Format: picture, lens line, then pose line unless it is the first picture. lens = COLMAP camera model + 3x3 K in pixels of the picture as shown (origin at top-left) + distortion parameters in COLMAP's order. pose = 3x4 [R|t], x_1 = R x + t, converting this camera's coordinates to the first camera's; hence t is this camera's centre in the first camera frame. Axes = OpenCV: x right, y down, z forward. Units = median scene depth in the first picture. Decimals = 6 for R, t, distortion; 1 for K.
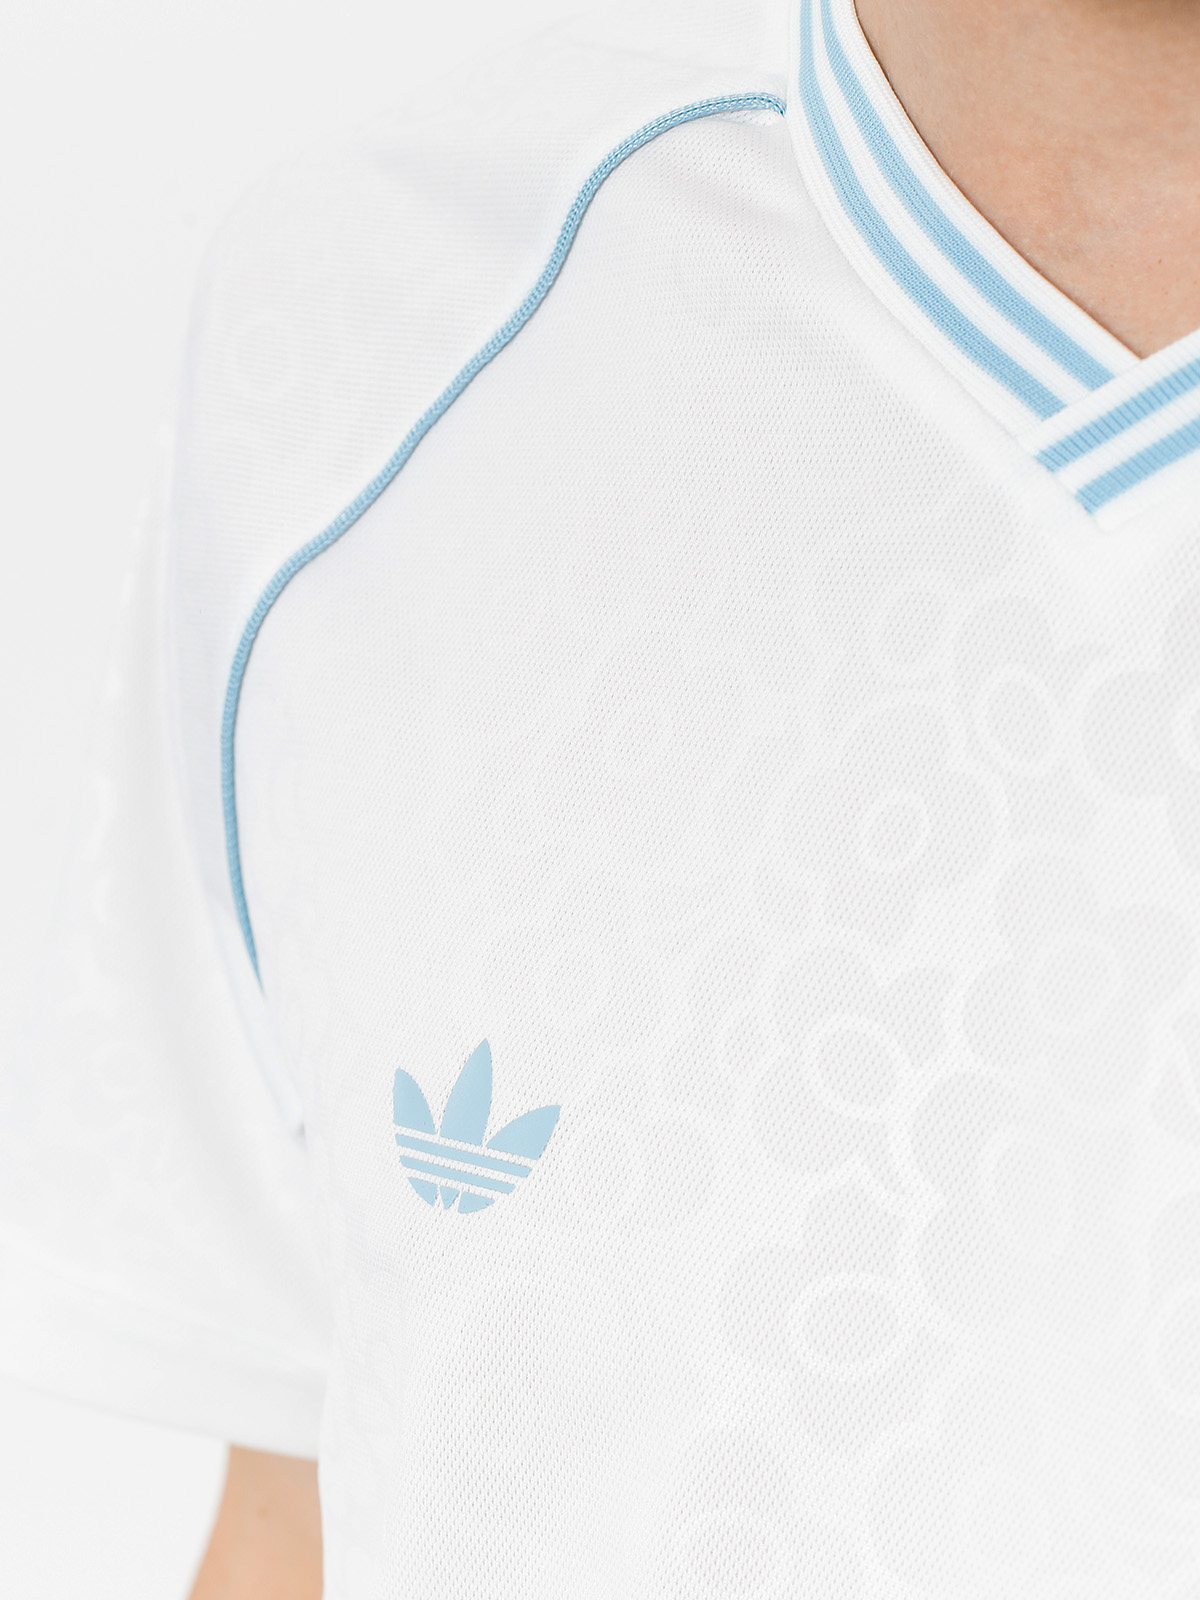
lens RADIAL K [[2241.0, 0, 596.9], [0, 2241.0, 809.6], [0, 0, 1]] dist [0.078671, 0.000000]
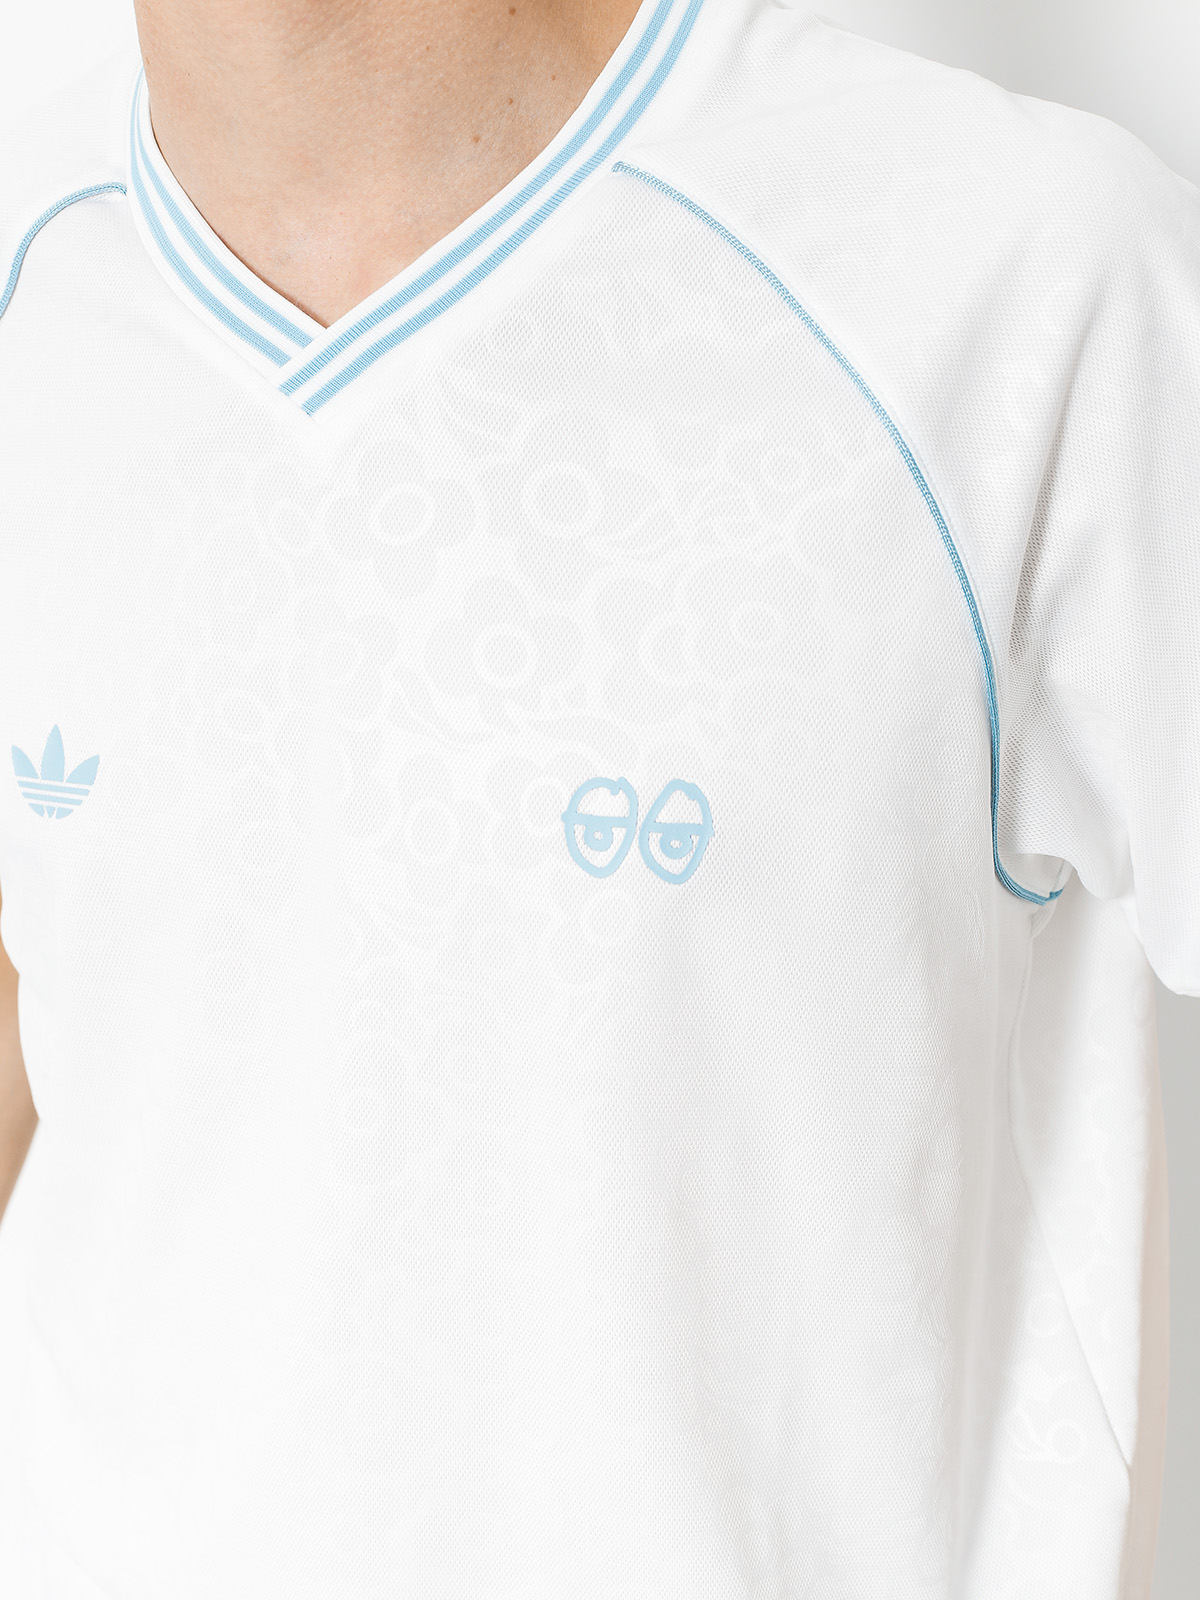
lens RADIAL K [[2241.0, 0, 598.8], [0, 2241.0, 799.8], [0, 0, 1]] dist [0.078671, 0.000000]
pose [[0.987925, -0.141573, 0.062945, 0.269158], [0.126737, 0.972117, 0.197297, -0.146611], [-0.089121, -0.186938, 0.978321, -0.860446]]
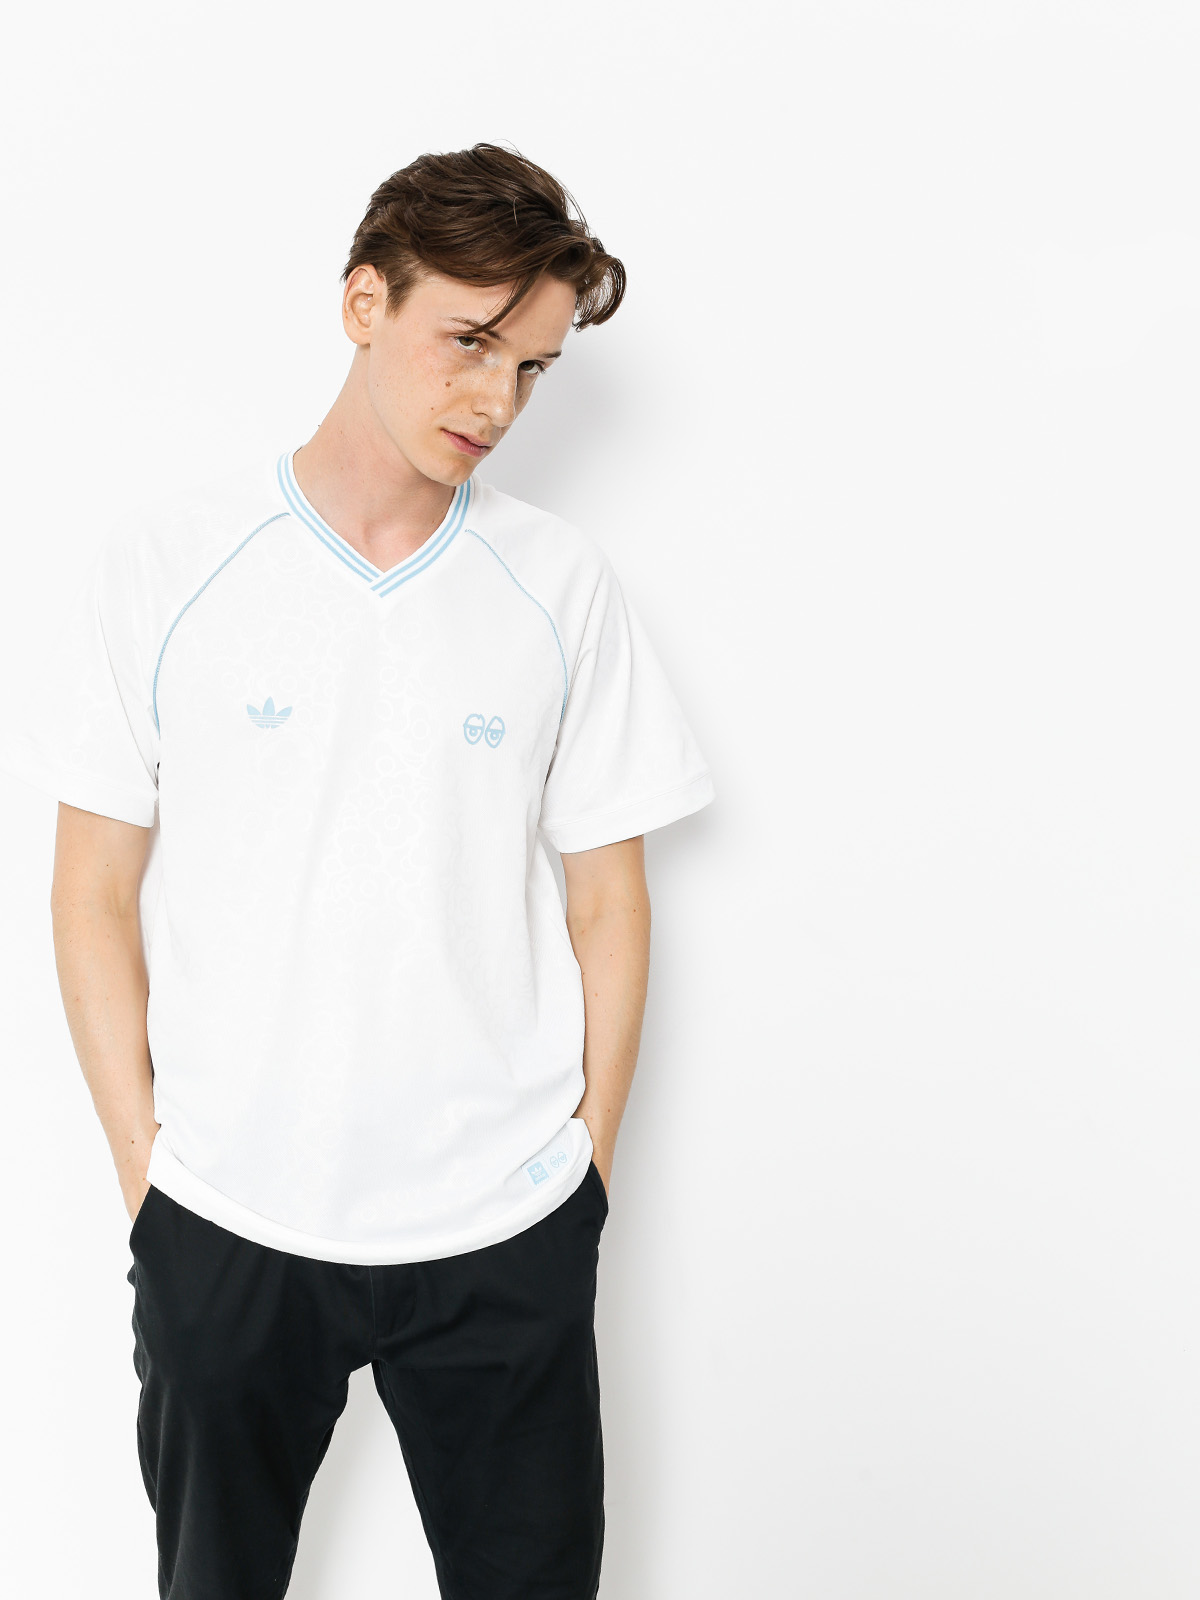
lens RADIAL K [[2241.0, 0, 600.3], [0, 2241.0, 801.1], [0, 0, 1]] dist [0.078671, 0.000000]
pose [[0.851518, -0.096845, 0.515304, -2.209564], [0.039251, 0.991810, 0.121538, -0.275631], [-0.522854, -0.083266, 0.848346, -4.055352]]
